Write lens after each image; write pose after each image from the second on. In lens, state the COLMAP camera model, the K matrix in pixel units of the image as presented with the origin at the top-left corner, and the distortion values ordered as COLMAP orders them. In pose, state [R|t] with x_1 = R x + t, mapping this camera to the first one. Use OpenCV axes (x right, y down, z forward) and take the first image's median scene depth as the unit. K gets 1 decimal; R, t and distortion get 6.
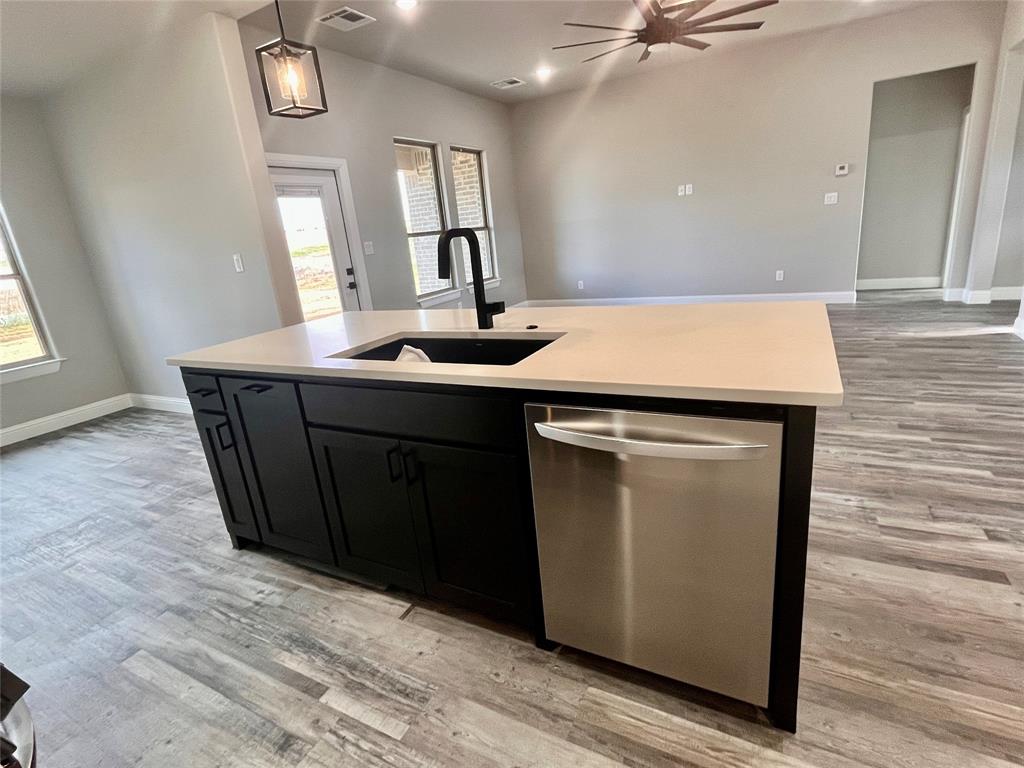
lens RADIAL K [[513.1, 0, 502.4], [0, 513.1, 391.6], [0, 0, 1]] dist [-0.001678, -0.000563]
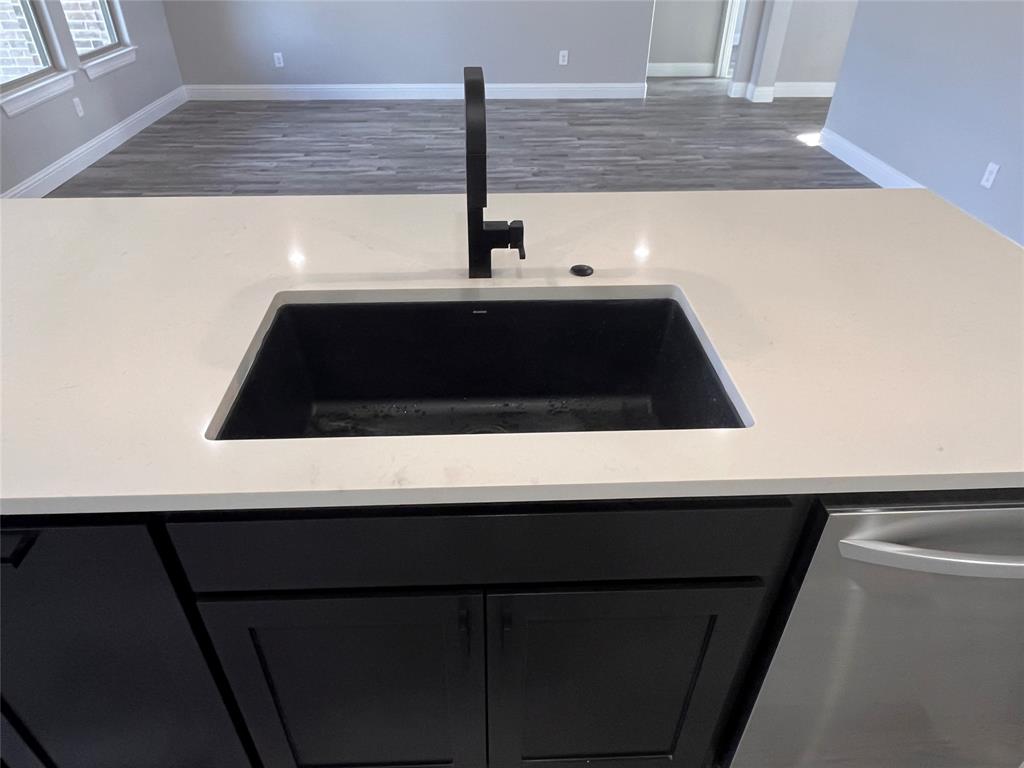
lens RADIAL K [[680.3, 0, 502.7], [0, 680.3, 380.5], [0, 0, 1]] dist [0.002597, -0.005641]
pose [[0.853424, -0.204450, 0.479445, -0.244064], [0.069378, 0.956231, 0.284271, -0.148000], [-0.516579, -0.209341, 0.830254, 0.283773]]
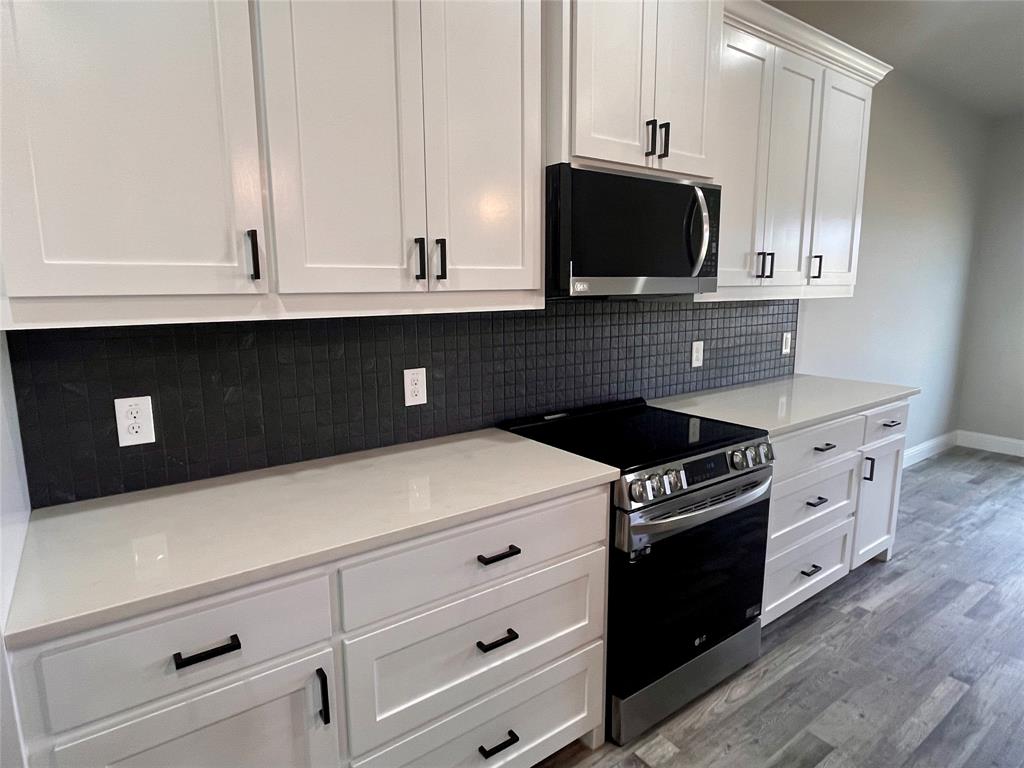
lens RADIAL K [[587.5, 0, 511.1], [0, 587.5, 381.1], [0, 0, 1]] dist [0.001095, -0.002068]
pose [[-0.418509, 0.253224, -0.872197, 0.346015], [-0.224933, 0.901527, 0.369669, -0.170968], [0.879918, 0.350895, -0.320338, 0.228522]]
